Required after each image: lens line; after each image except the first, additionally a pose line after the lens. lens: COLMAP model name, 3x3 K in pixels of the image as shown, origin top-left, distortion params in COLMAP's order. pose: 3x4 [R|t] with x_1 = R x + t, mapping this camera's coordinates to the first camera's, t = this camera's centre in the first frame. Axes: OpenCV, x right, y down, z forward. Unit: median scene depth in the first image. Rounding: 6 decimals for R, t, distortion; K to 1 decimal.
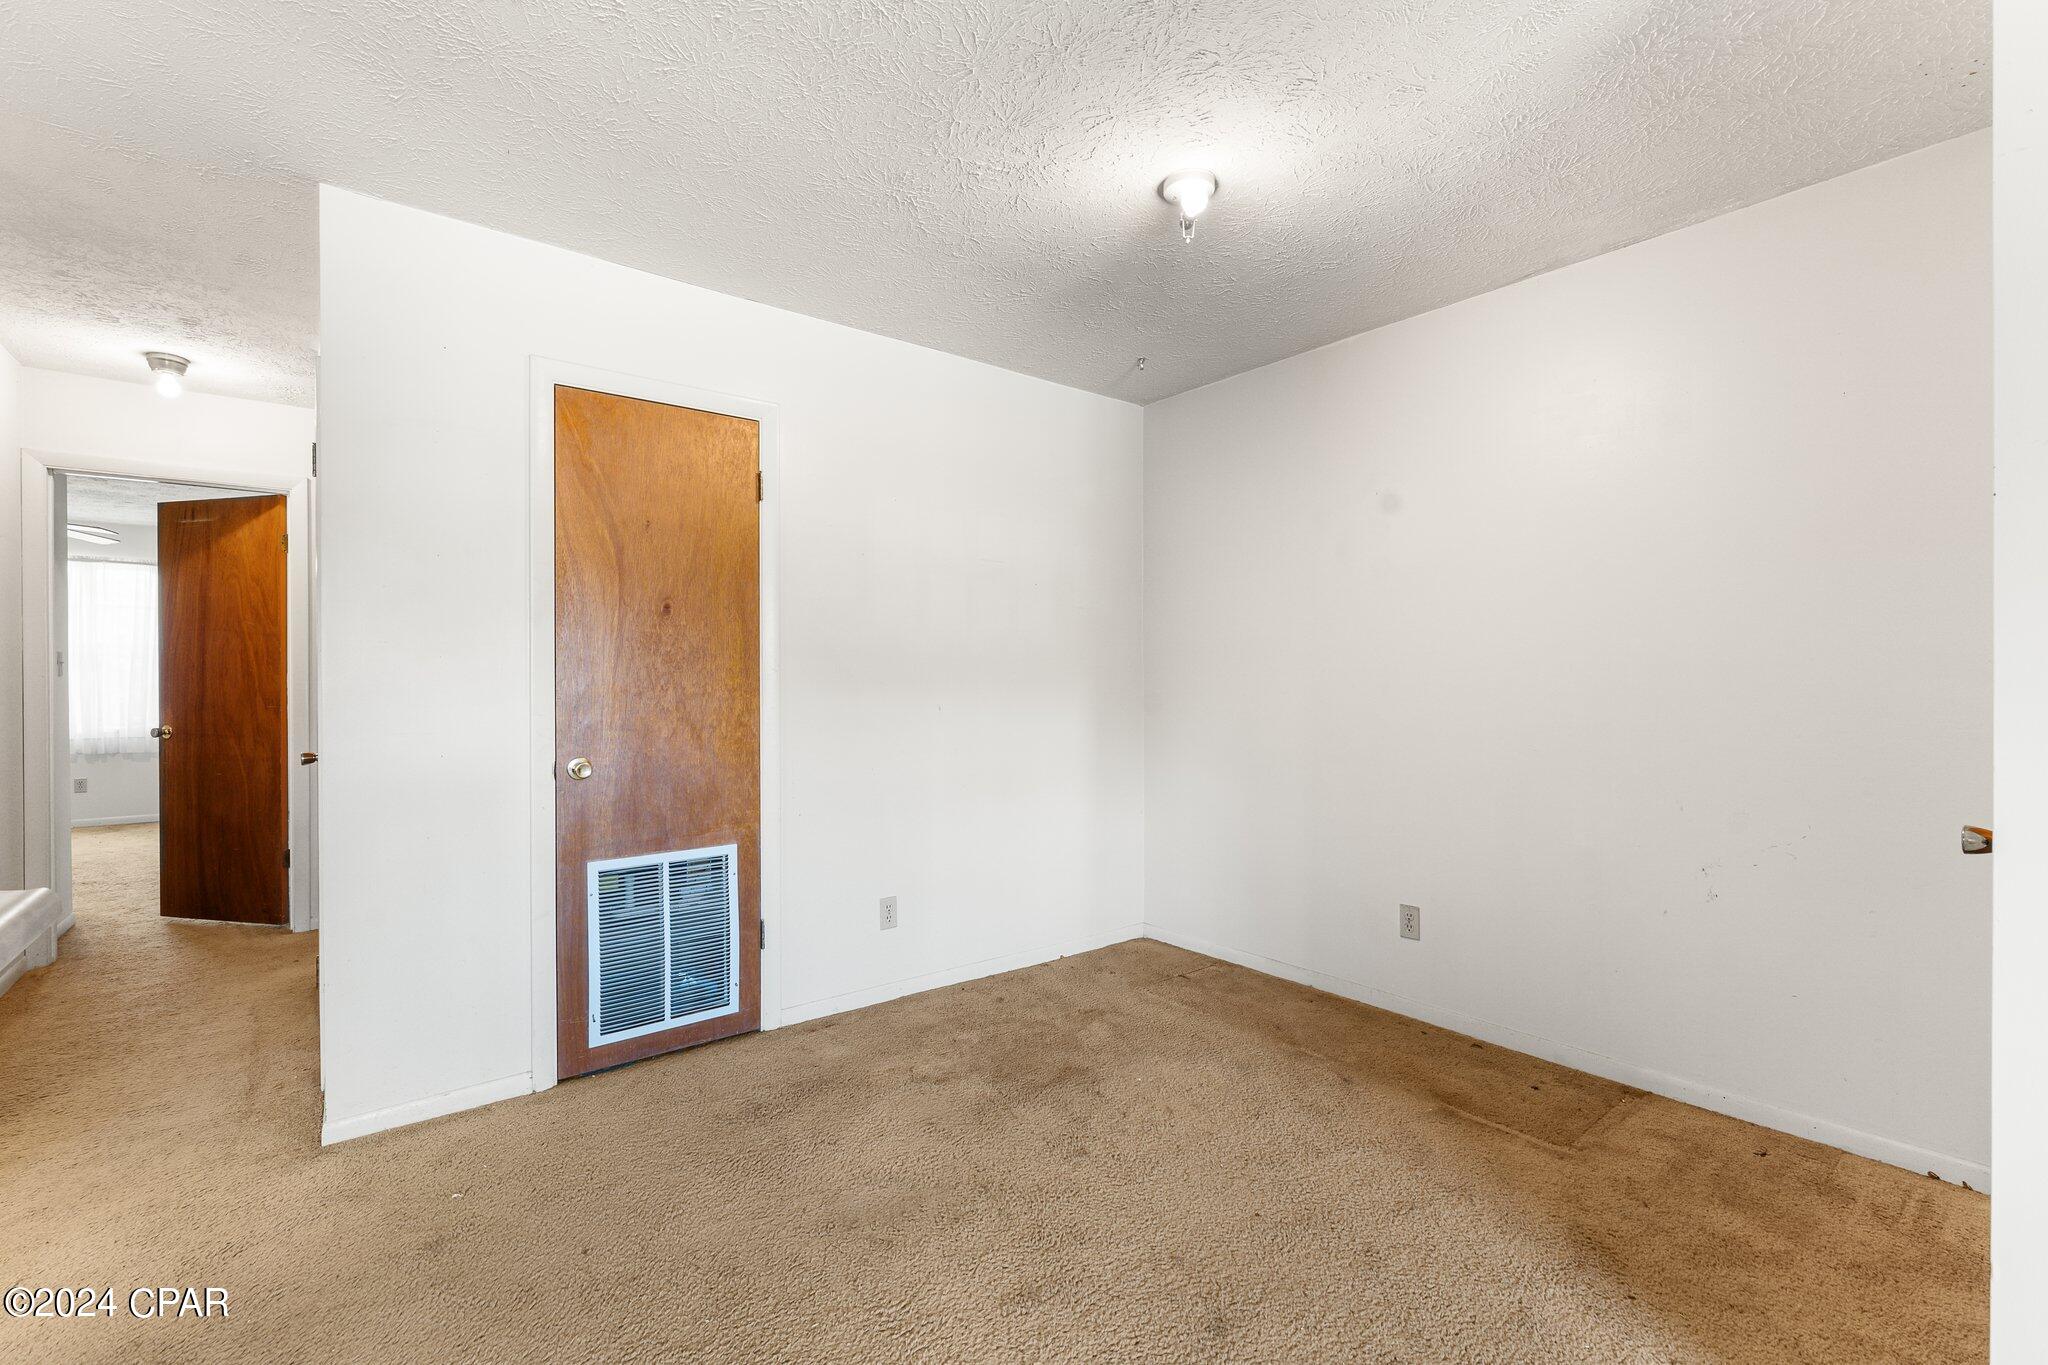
lens RADIAL K [[878.1, 0, 1024.0], [0, 878.1, 682.5], [0, 0, 1]] dist [-0.000480, 0.000038]
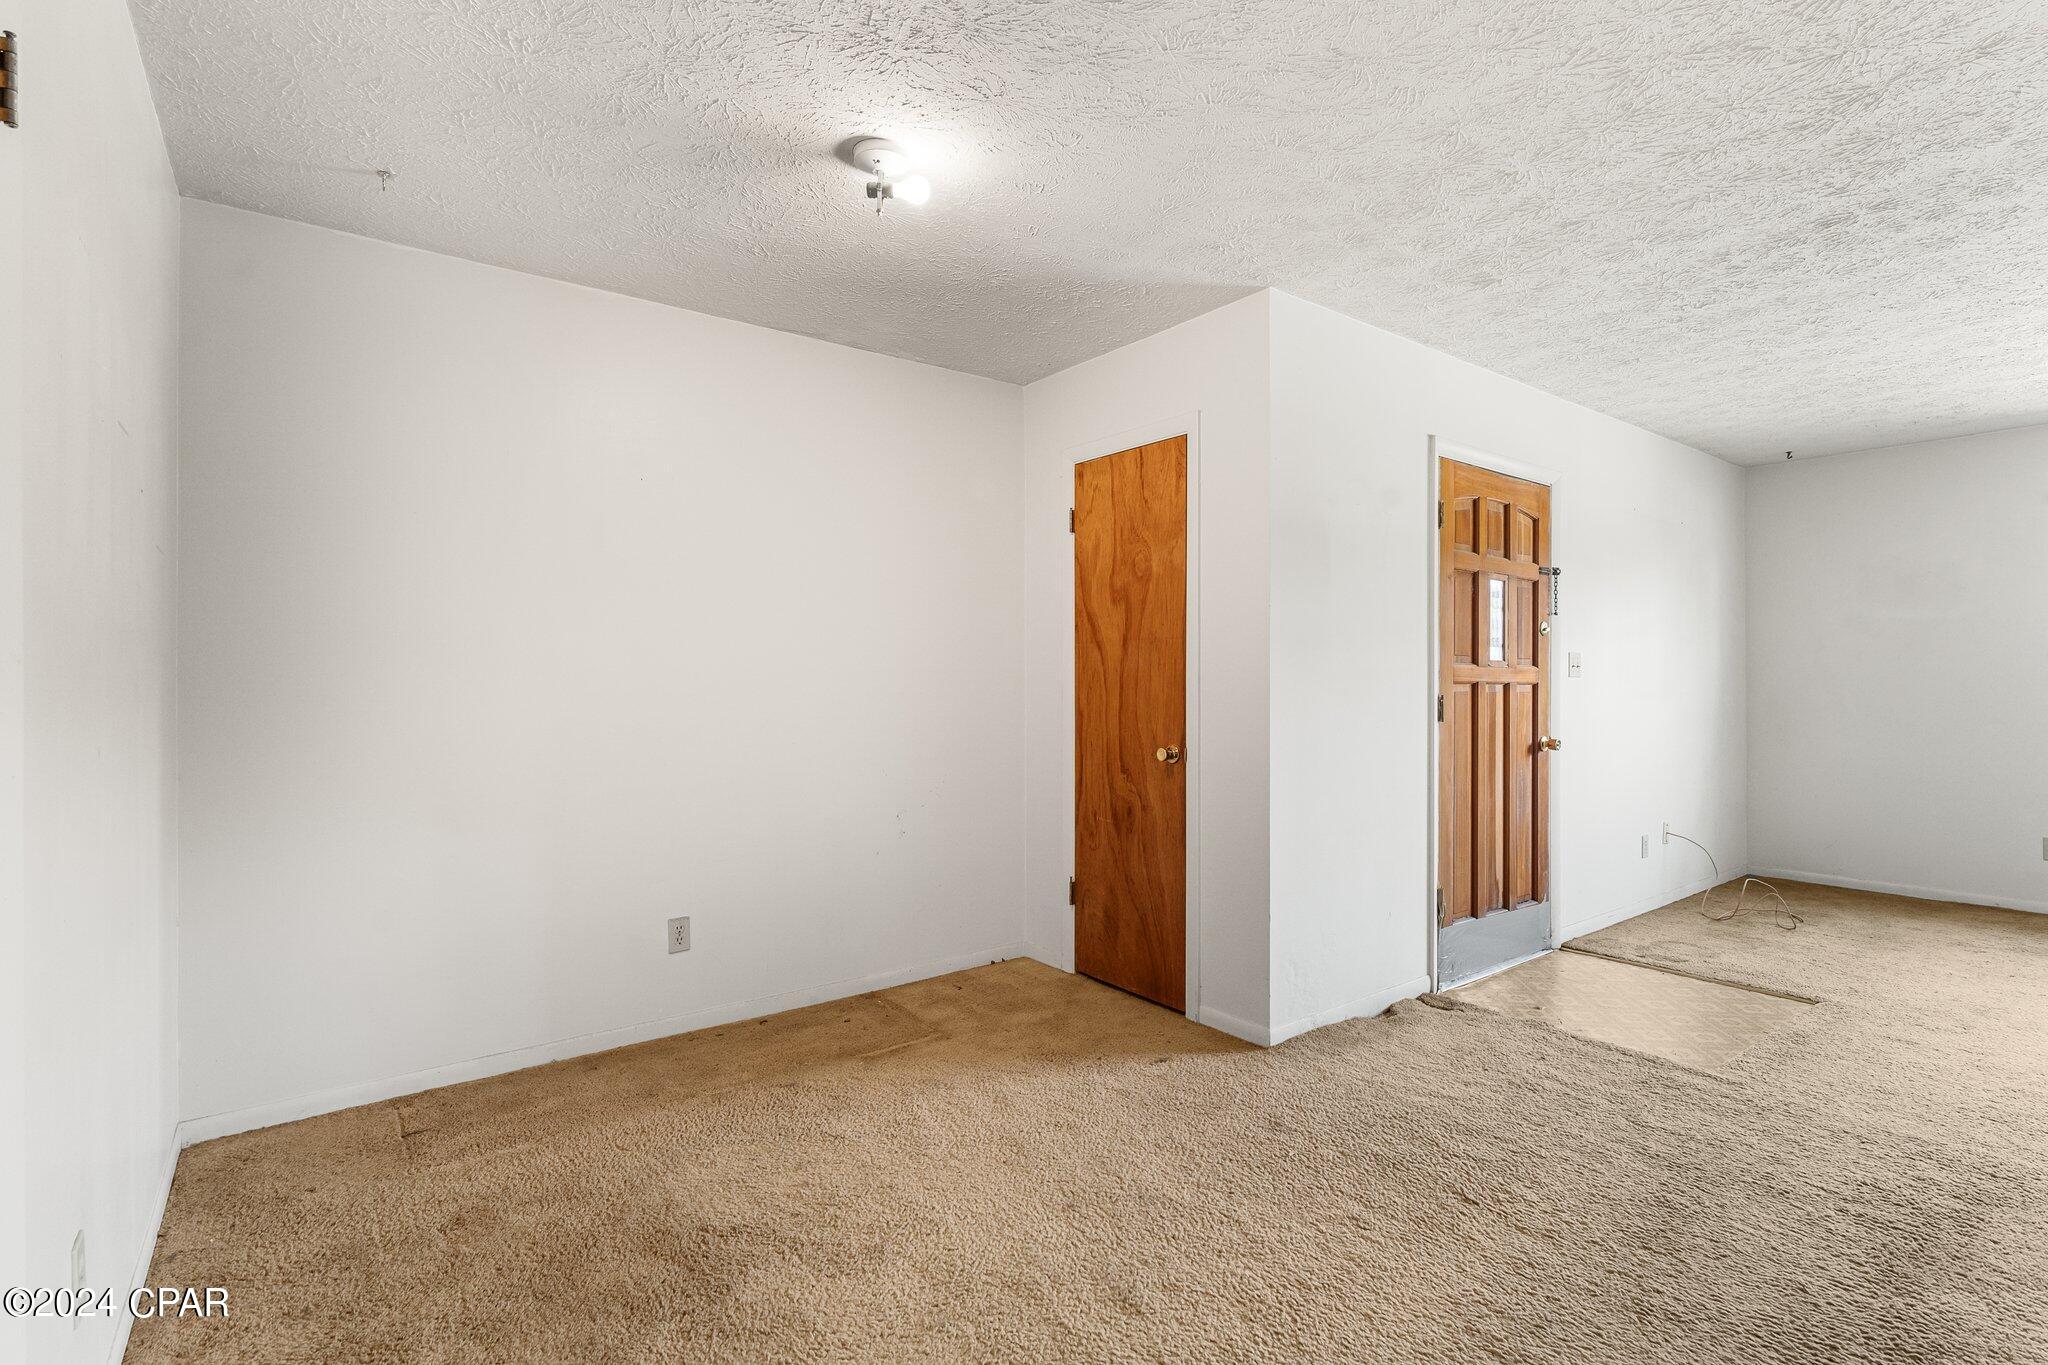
lens RADIAL K [[959.3, 0, 1024.0], [0, 959.3, 682.5], [0, 0, 1]] dist [-0.001600, -0.000287]
pose [[0.022440, 0.001029, 0.999748, -0.703572], [0.004736, 0.999988, -0.001136, -0.000108], [-0.999737, 0.004760, 0.022435, 0.700428]]
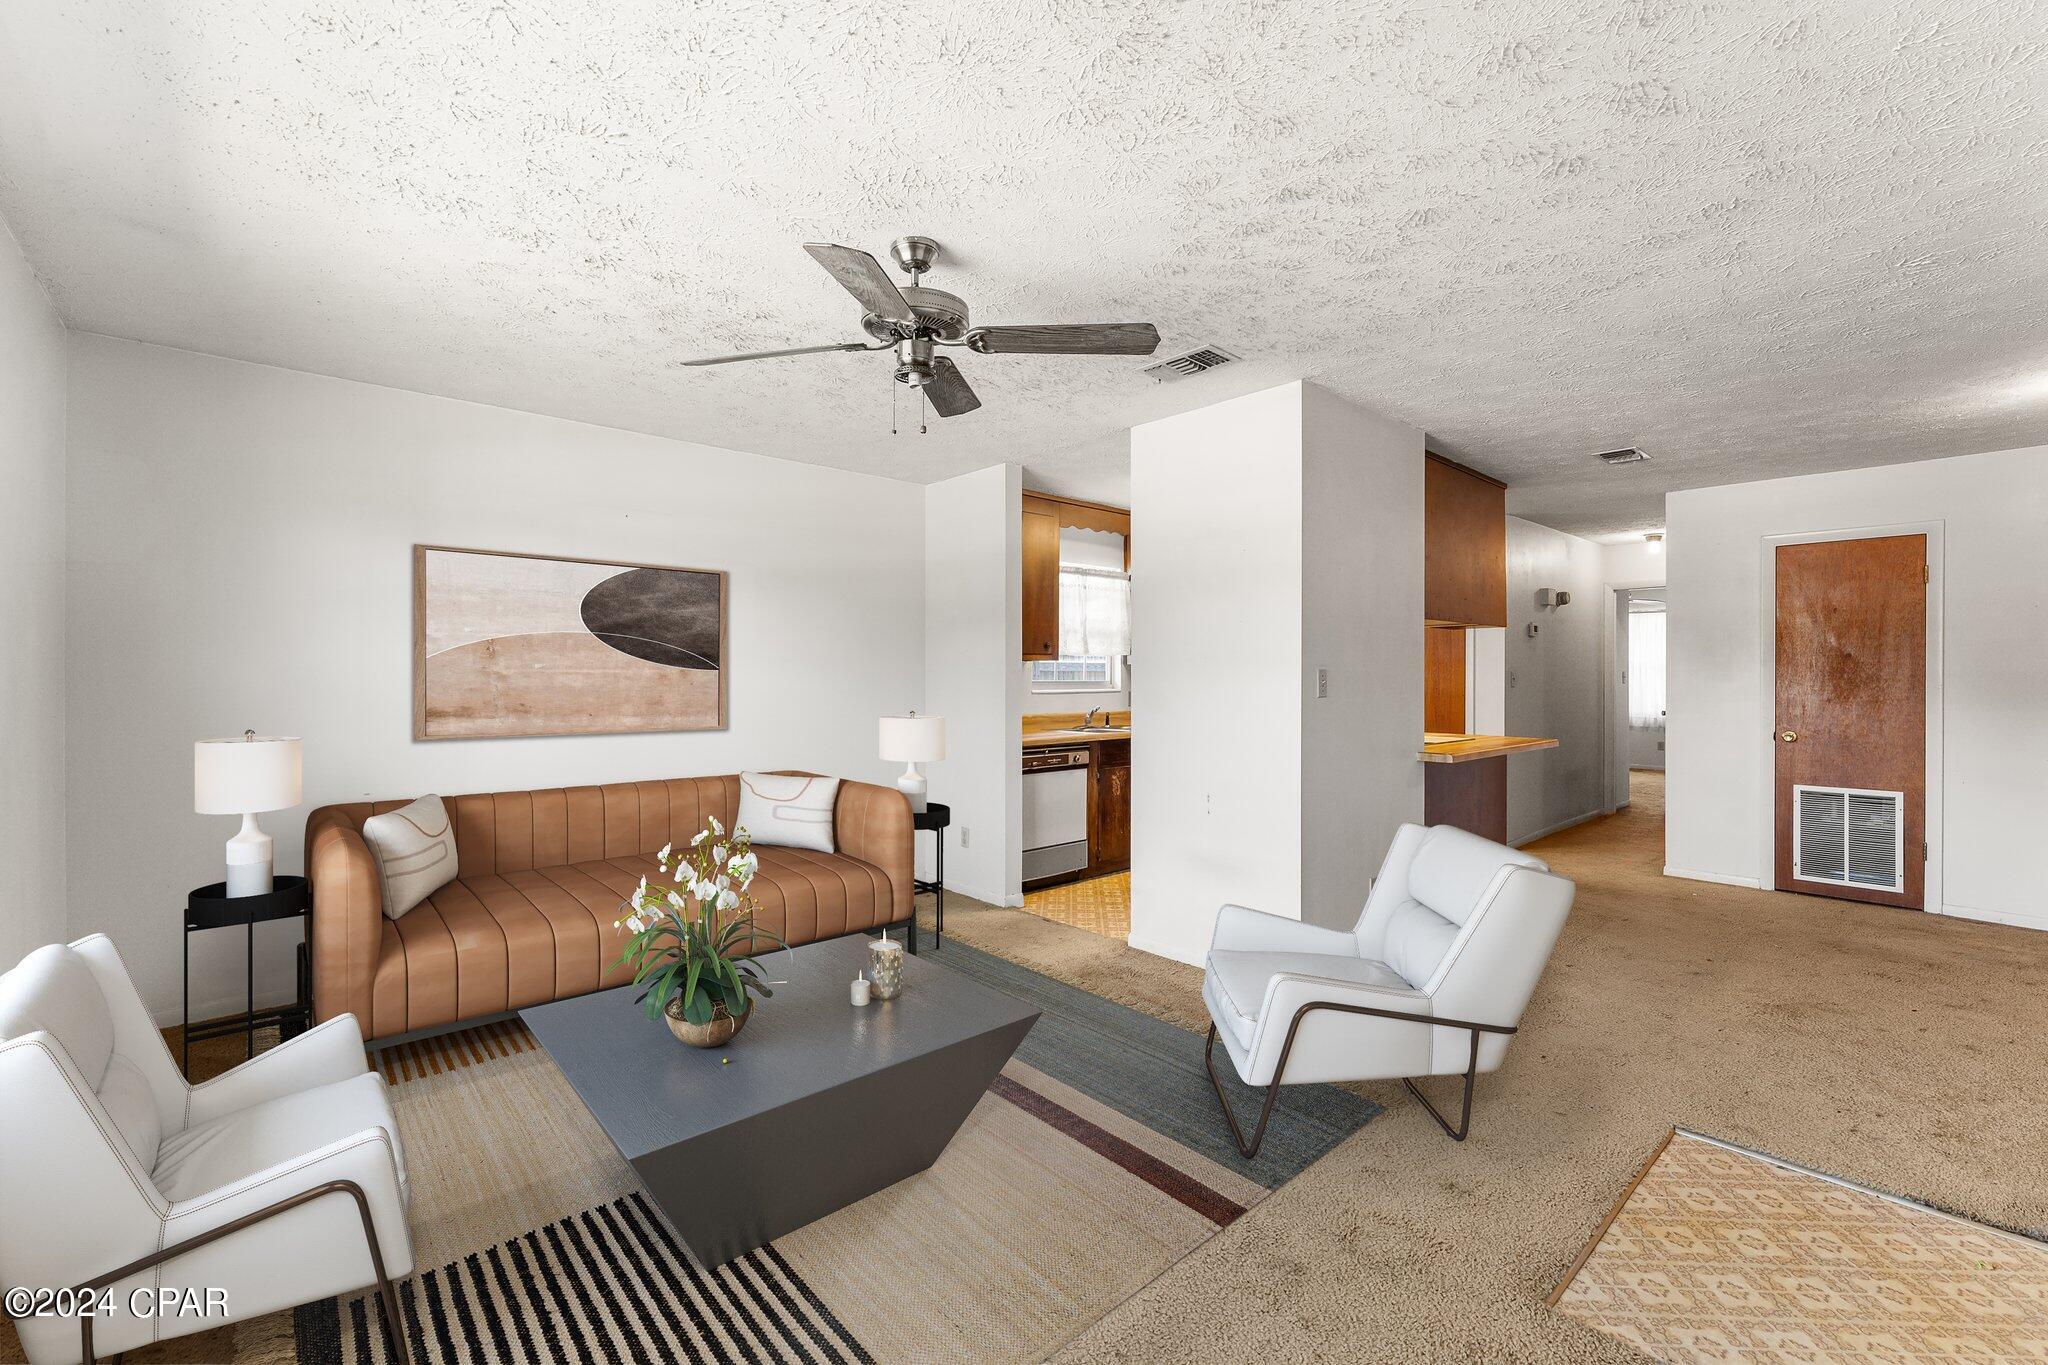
lens RADIAL K [[857.0, 0, 1024.0], [0, 857.0, 682.5], [0, 0, 1]] dist [0.000731, 0.000056]
pose [[0.059340, 0.009647, -0.998191, 1.259490], [-0.002691, 0.999951, 0.009504, -0.037477], [0.998234, 0.002122, 0.059363, -0.804427]]
